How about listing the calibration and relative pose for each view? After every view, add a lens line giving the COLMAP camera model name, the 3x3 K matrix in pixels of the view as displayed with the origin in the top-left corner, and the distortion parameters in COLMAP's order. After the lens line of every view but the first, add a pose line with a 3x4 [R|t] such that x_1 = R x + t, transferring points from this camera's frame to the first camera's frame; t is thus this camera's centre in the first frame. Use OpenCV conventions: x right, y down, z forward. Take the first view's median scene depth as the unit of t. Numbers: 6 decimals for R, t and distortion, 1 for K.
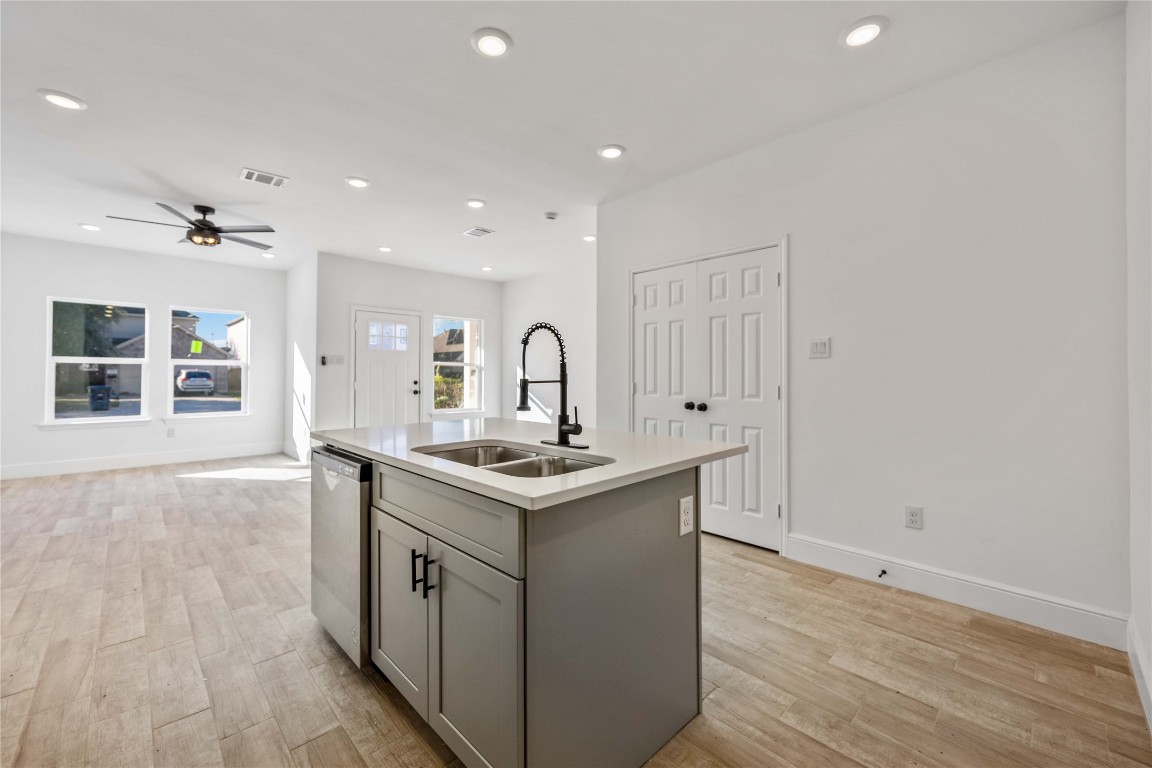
lens RADIAL K [[459.7, 0, 573.8], [0, 459.7, 378.4], [0, 0, 1]] dist [-0.004157, -0.000365]
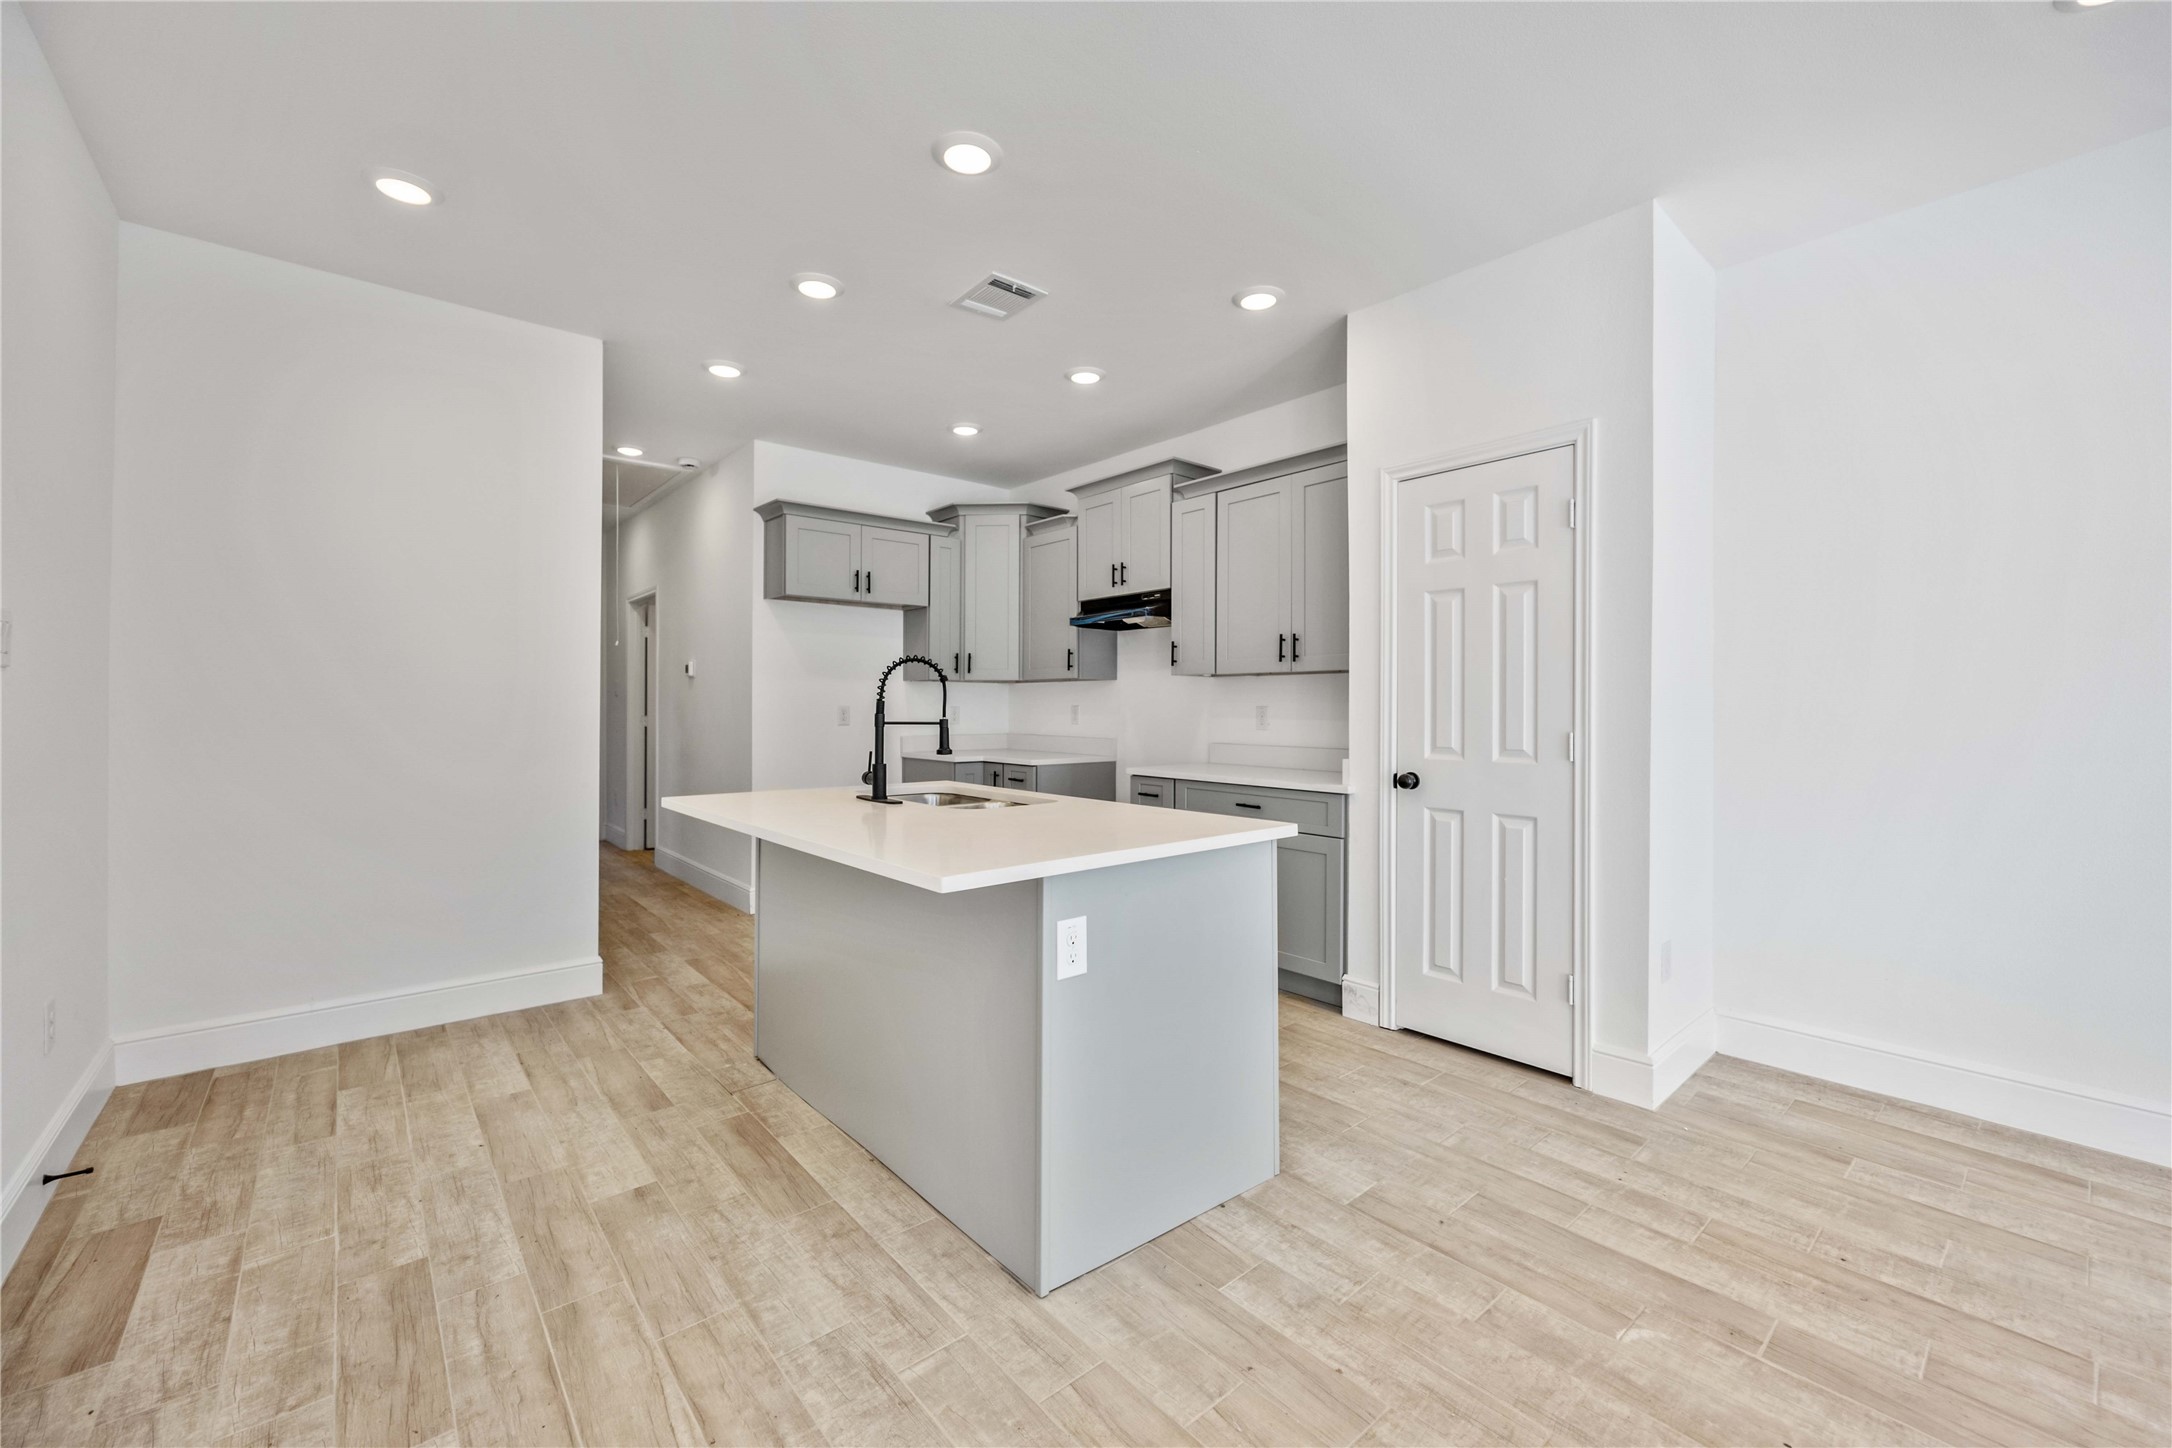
lens RADIAL K [[866.7, 0, 1081.9], [0, 866.7, 713.4], [0, 0, 1]] dist [-0.004157, -0.000365]
pose [[-0.998093, -0.004311, 0.061579, -0.402499], [-0.003297, 0.999857, 0.016569, -0.030809], [-0.061642, 0.016334, -0.997965, 2.115865]]
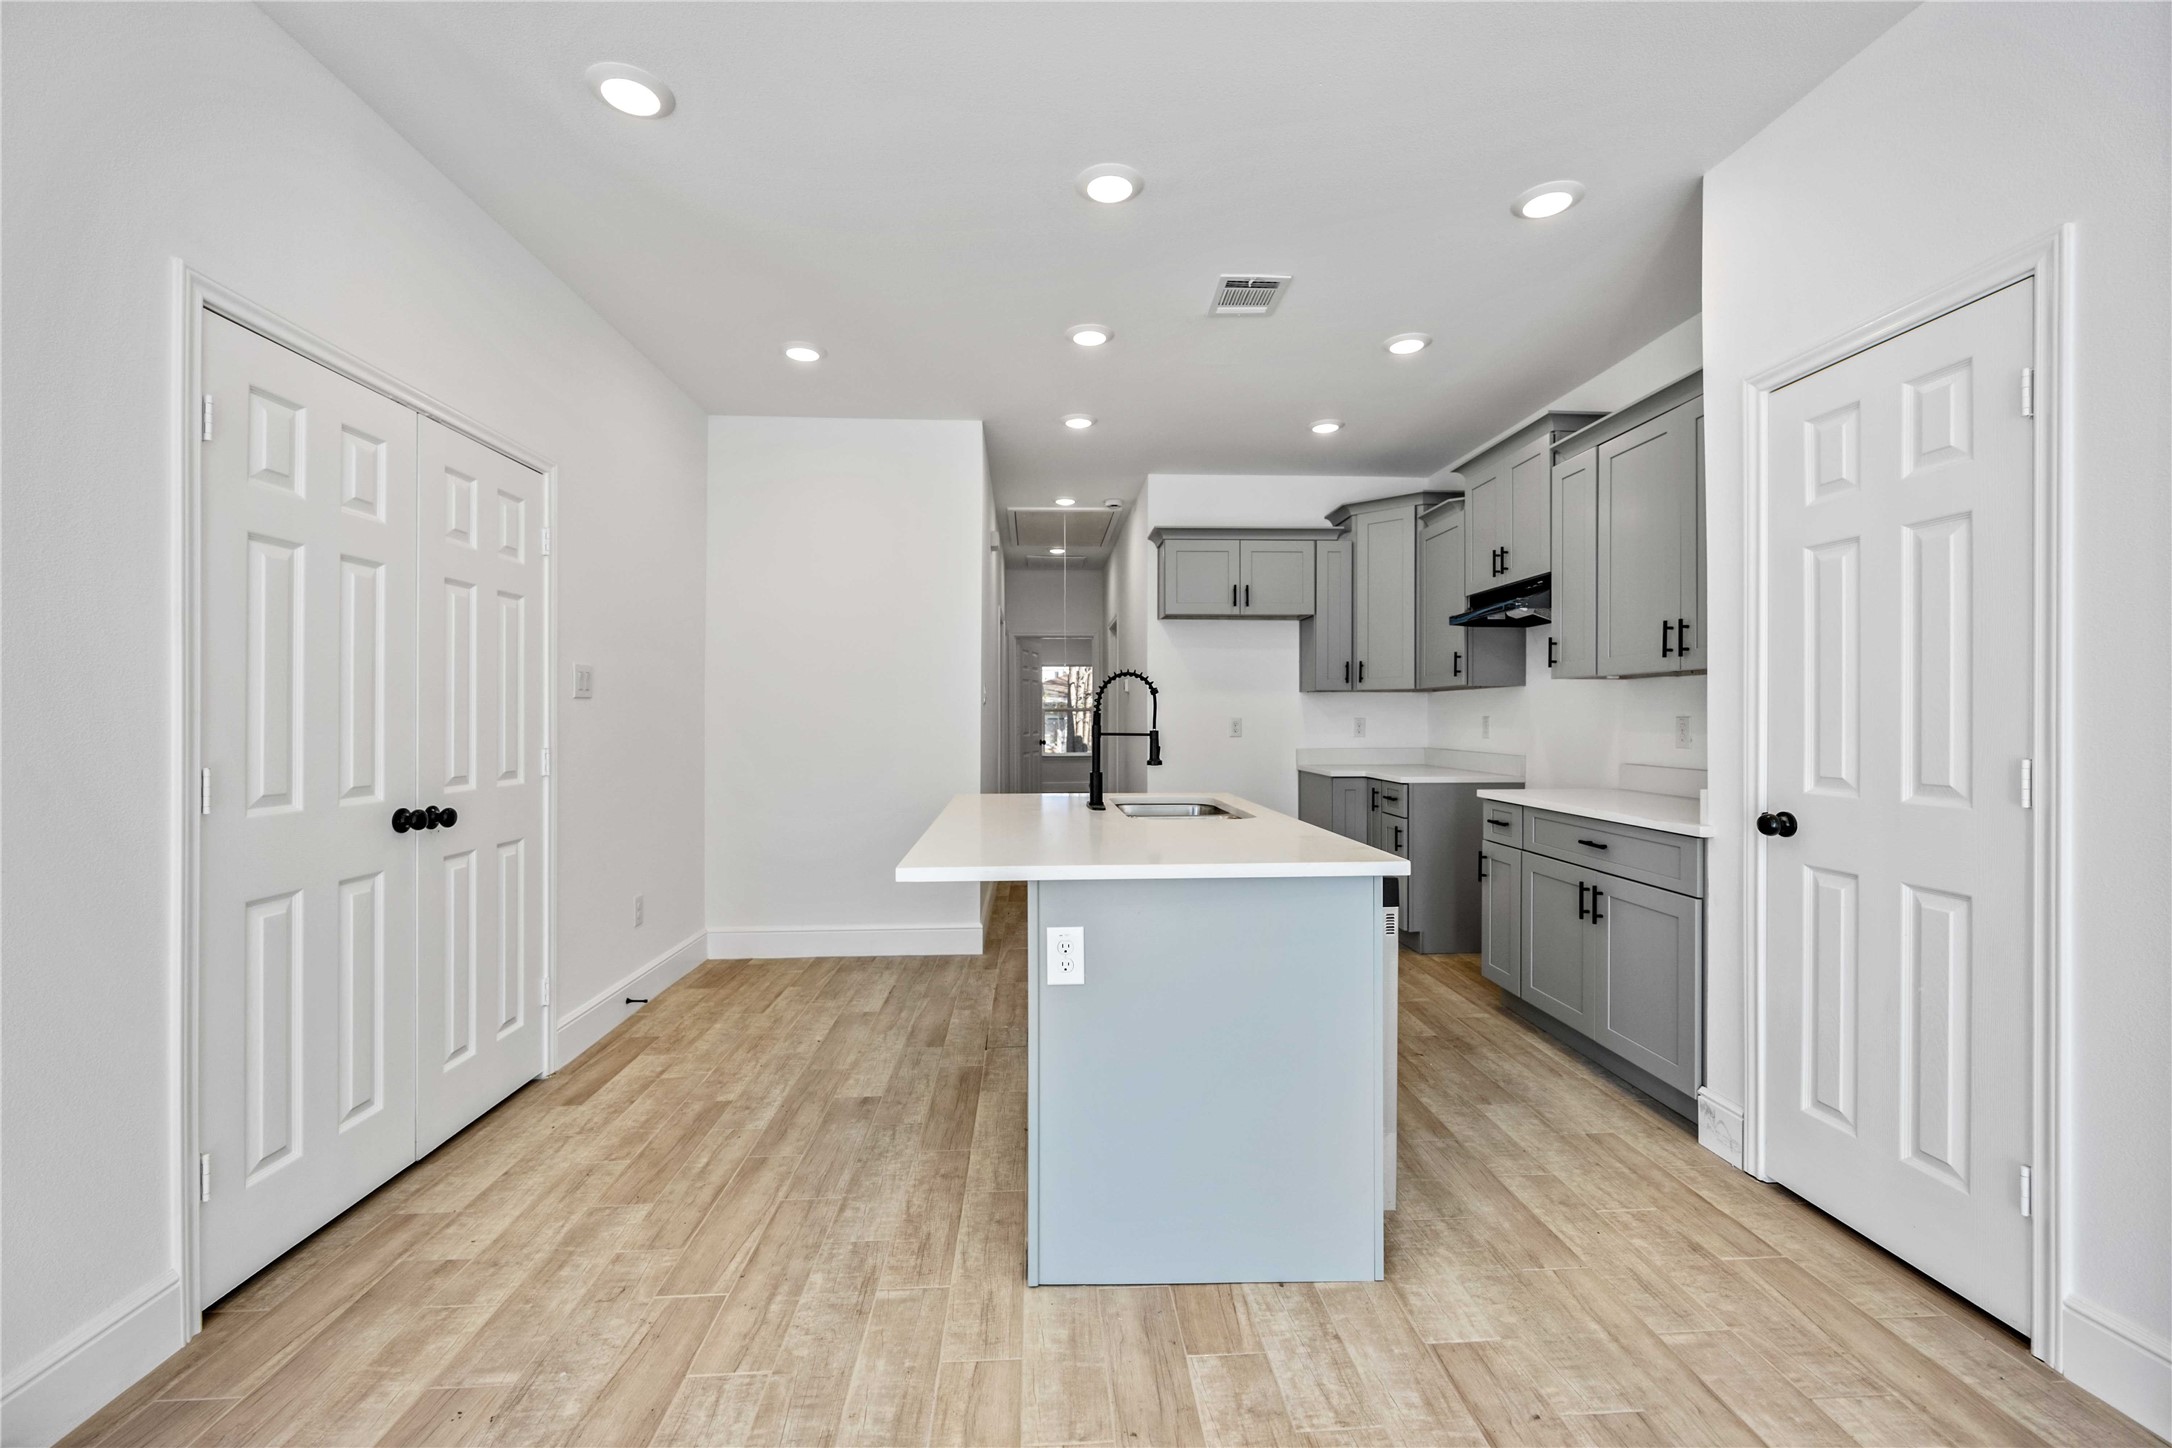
lens RADIAL K [[880.8, 0, 1086.0], [0, 880.8, 724.0], [0, 0, 1]] dist [-0.001874, -0.000310]
pose [[-0.757419, -0.004918, 0.652911, -0.931374], [0.005695, 0.999884, 0.014138, -0.030209], [-0.652904, 0.014427, -0.757303, 1.918852]]
